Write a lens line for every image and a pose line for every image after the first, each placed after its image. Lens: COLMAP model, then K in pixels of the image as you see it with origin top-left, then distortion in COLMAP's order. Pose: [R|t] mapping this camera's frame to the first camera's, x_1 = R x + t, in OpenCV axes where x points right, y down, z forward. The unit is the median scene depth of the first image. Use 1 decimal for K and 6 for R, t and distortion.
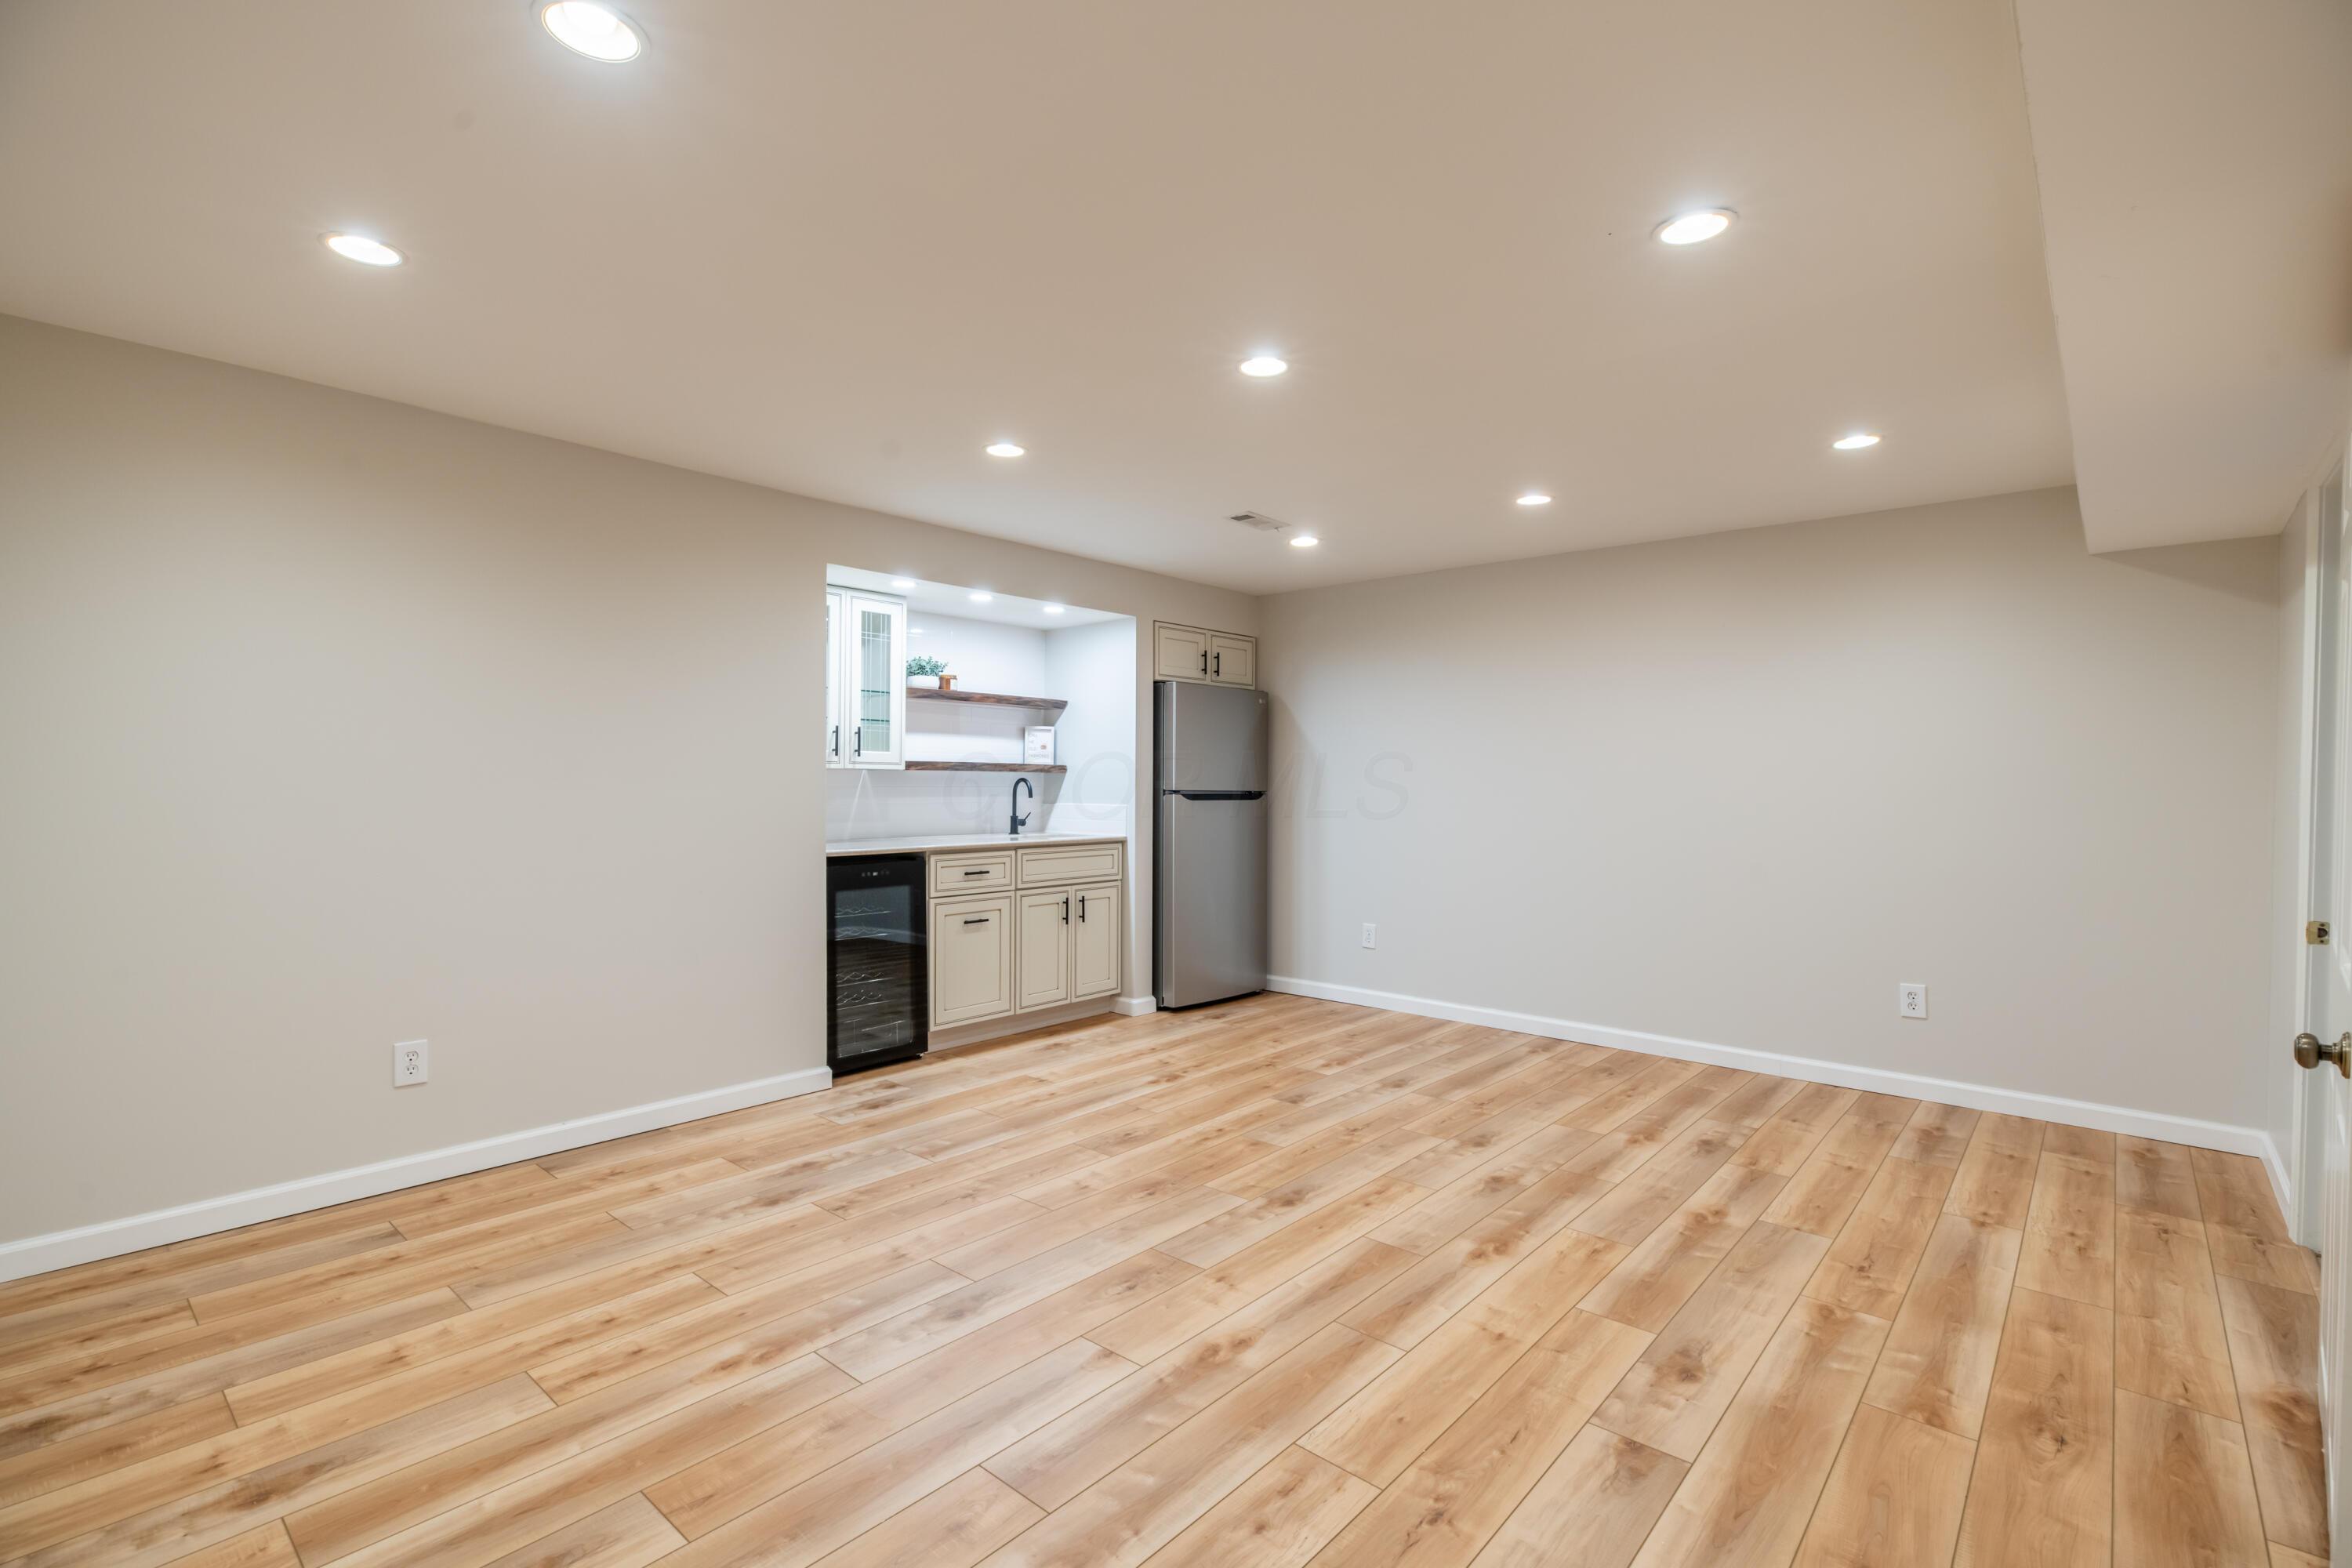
lens RADIAL K [[1062.3, 0, 1183.1], [0, 1062.3, 787.6], [0, 0, 1]] dist [0.004735, -0.003823]
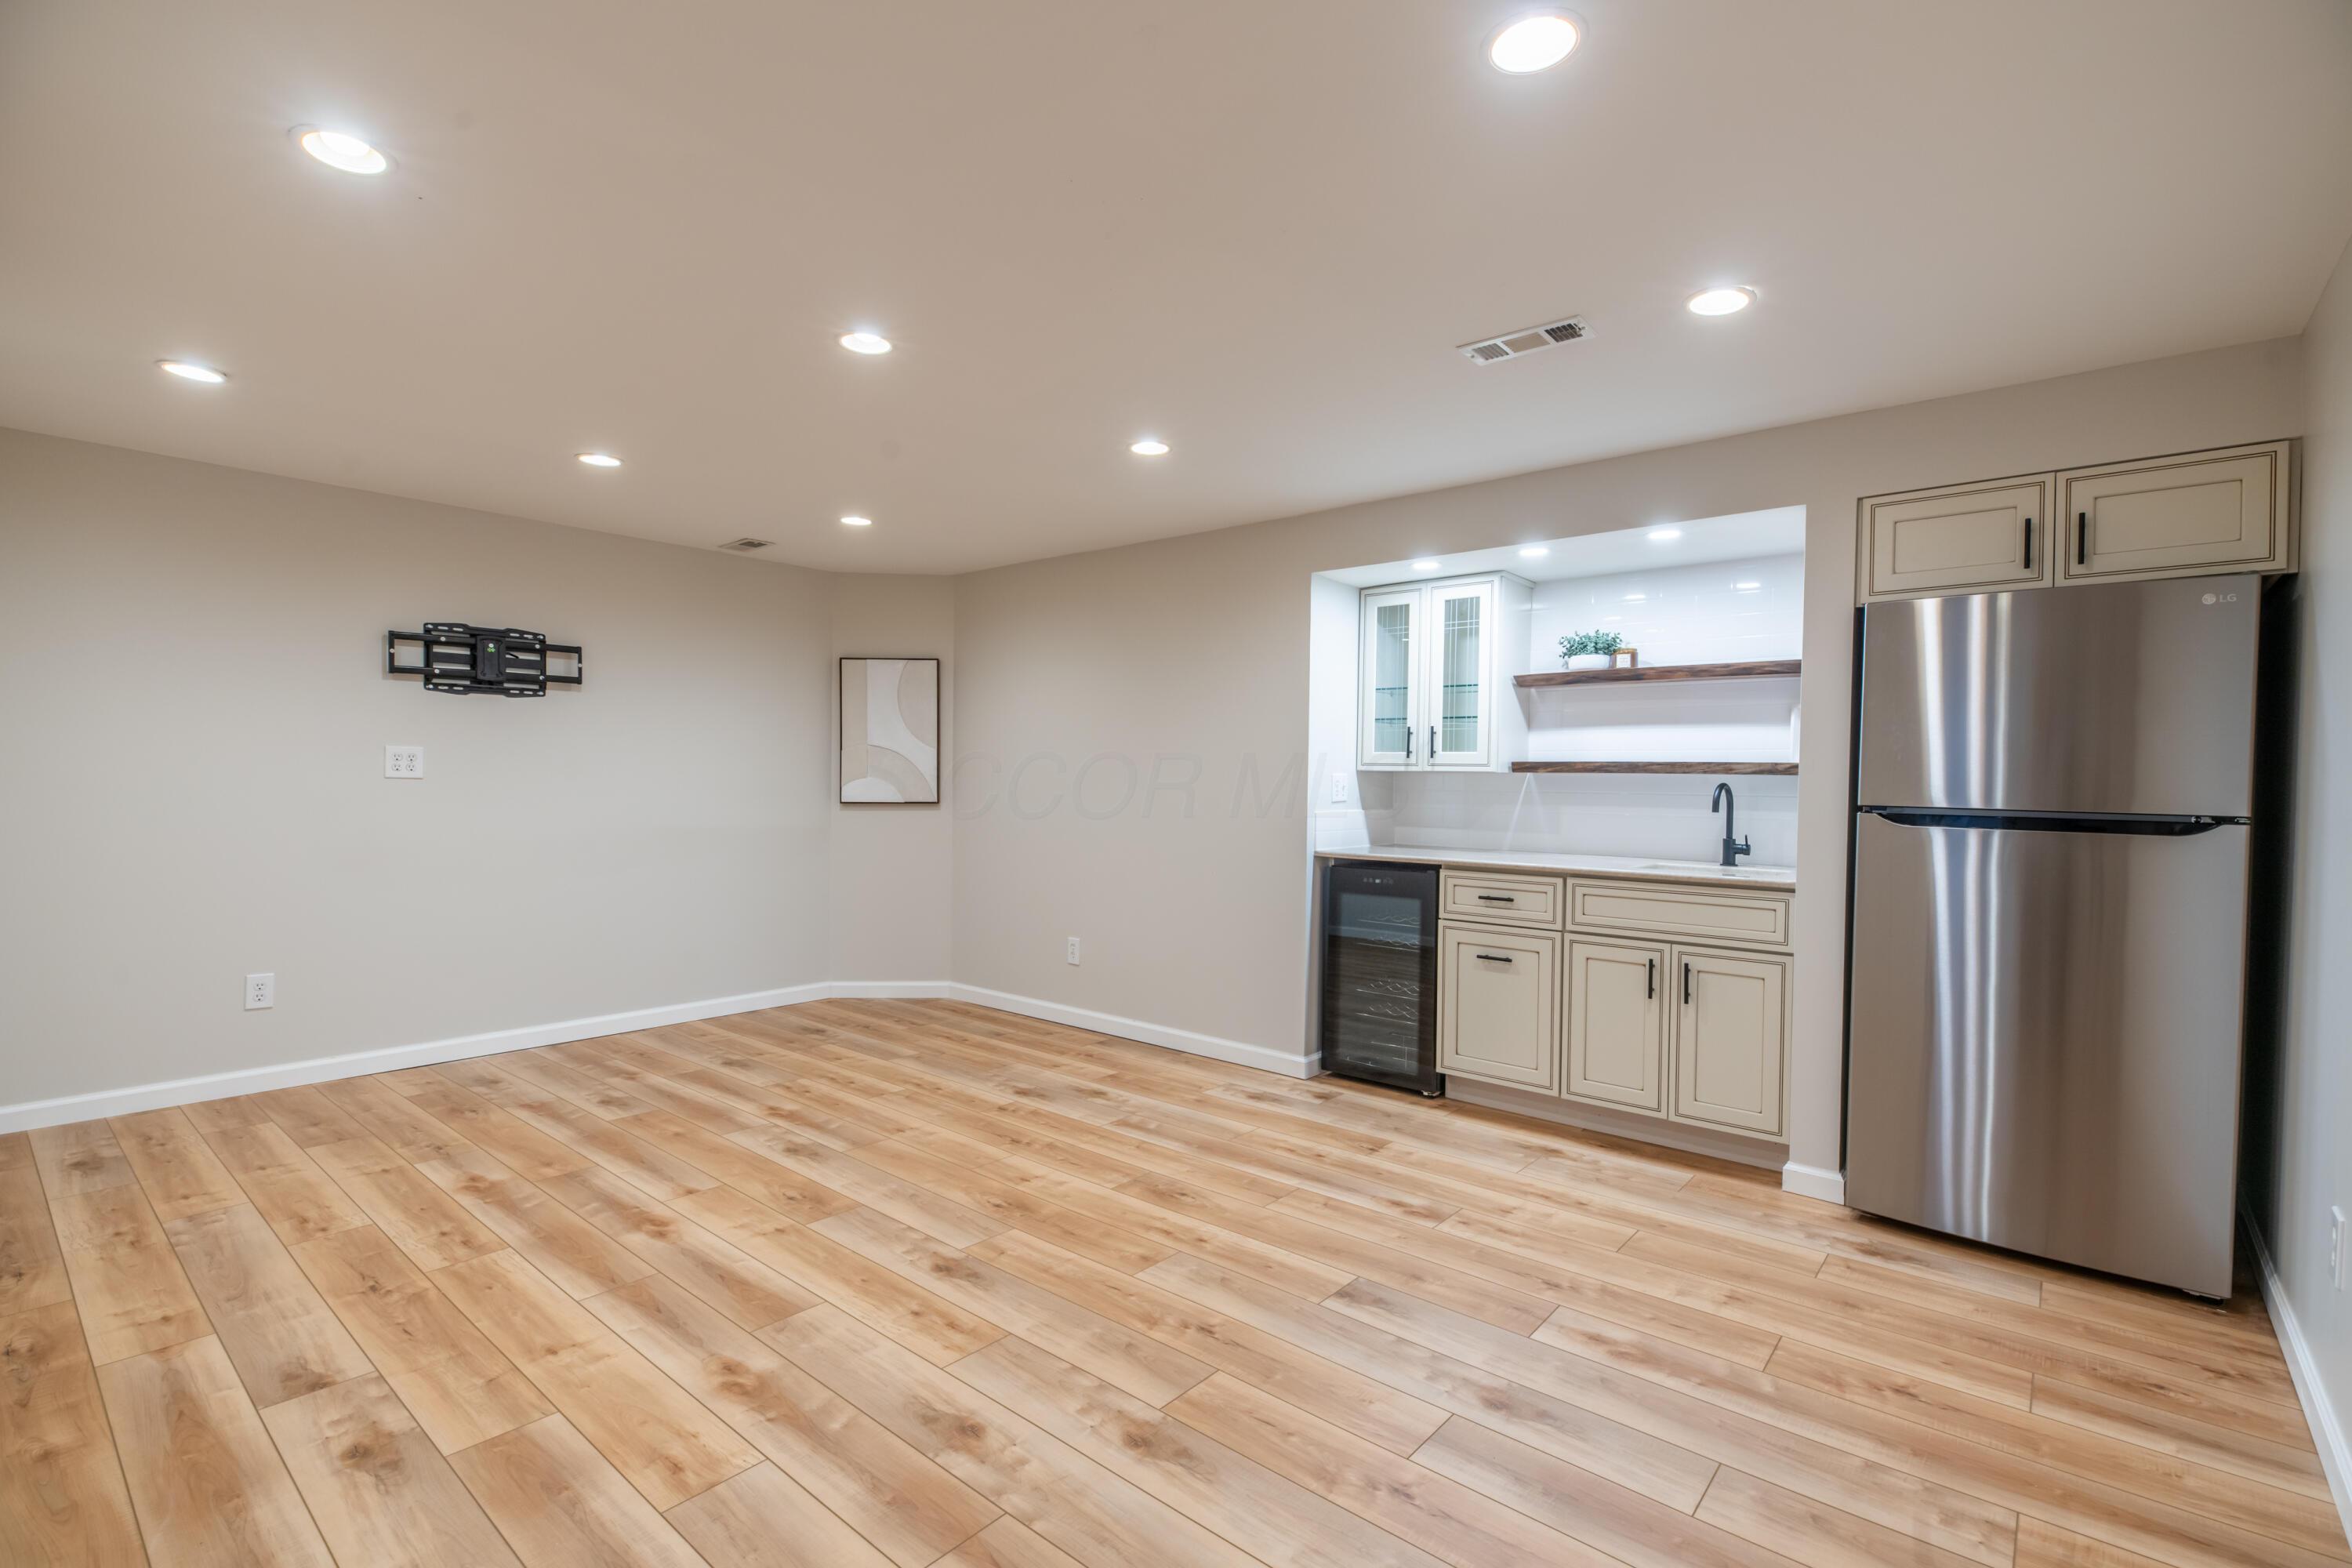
lens RADIAL K [[1062.3, 0, 1178.2], [0, 1062.3, 800.6], [0, 0, 1]] dist [0.004735, -0.003823]
pose [[0.017299, 0.017078, -0.999704, 0.859495], [-0.017919, 0.999699, 0.016768, -0.005129], [0.999690, 0.017624, 0.017600, 1.050400]]
